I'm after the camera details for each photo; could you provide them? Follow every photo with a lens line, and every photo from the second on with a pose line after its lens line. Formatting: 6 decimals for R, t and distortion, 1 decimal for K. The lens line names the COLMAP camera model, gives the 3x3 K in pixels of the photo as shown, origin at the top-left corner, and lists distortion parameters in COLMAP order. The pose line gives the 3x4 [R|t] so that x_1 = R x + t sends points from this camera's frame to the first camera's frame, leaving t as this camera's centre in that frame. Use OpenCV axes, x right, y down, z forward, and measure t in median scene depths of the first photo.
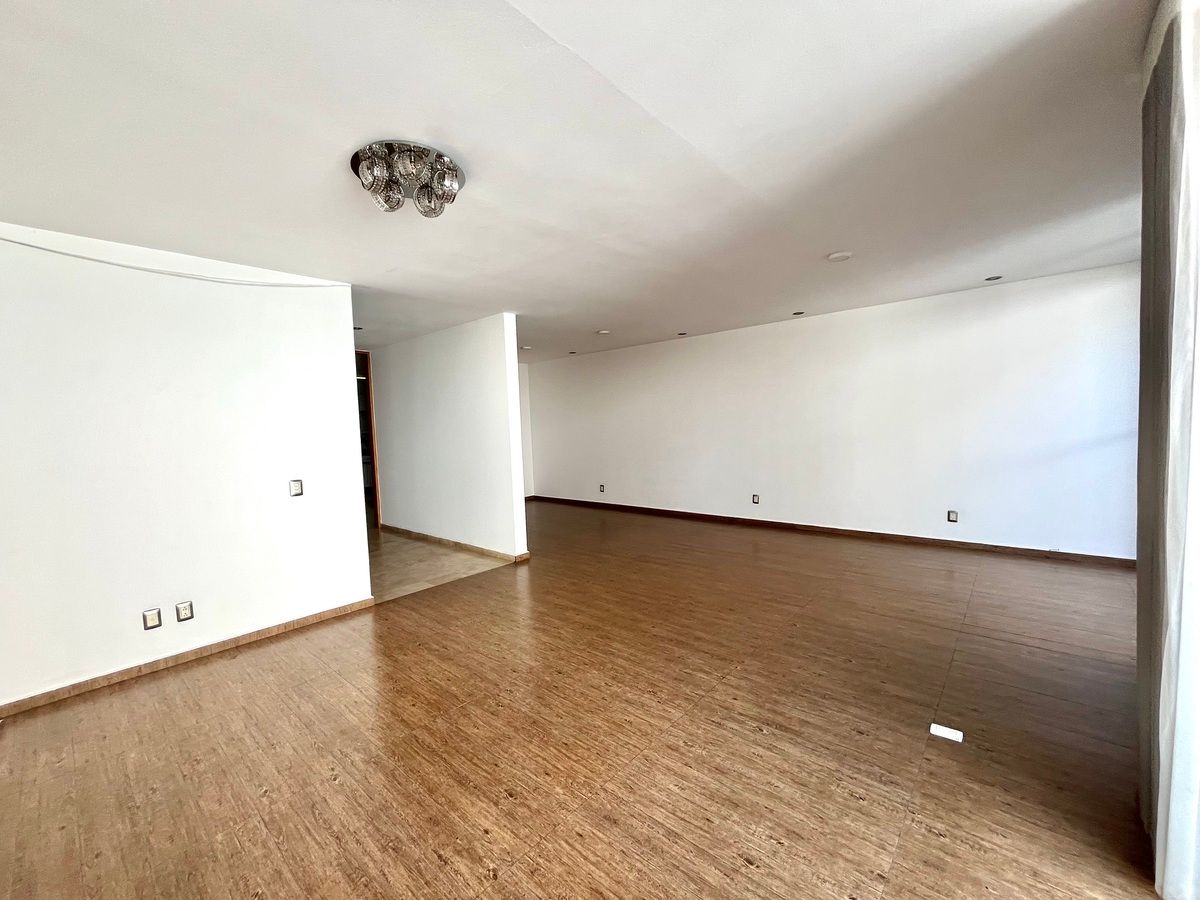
lens RADIAL K [[488.6, 0, 606.7], [0, 488.6, 454.9], [0, 0, 1]] dist [0.000986, 0.000577]
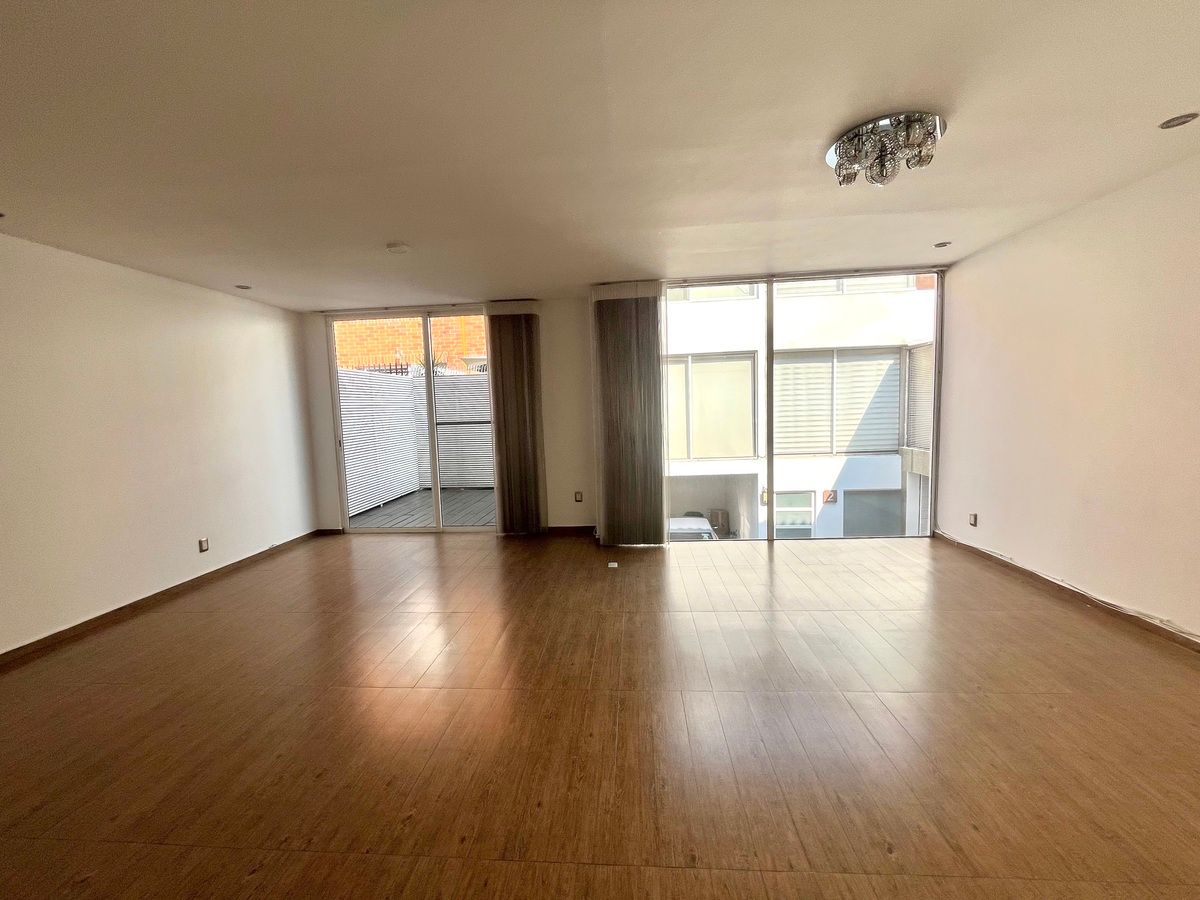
lens RADIAL K [[488.6, 0, 592.4], [0, 488.6, 450.2], [0, 0, 1]] dist [0.000986, 0.000577]
pose [[-0.581345, -0.010055, 0.813595, -0.699960], [0.114758, 0.988915, 0.094220, -0.075406], [-0.805524, 0.148141, -0.573747, 1.710822]]
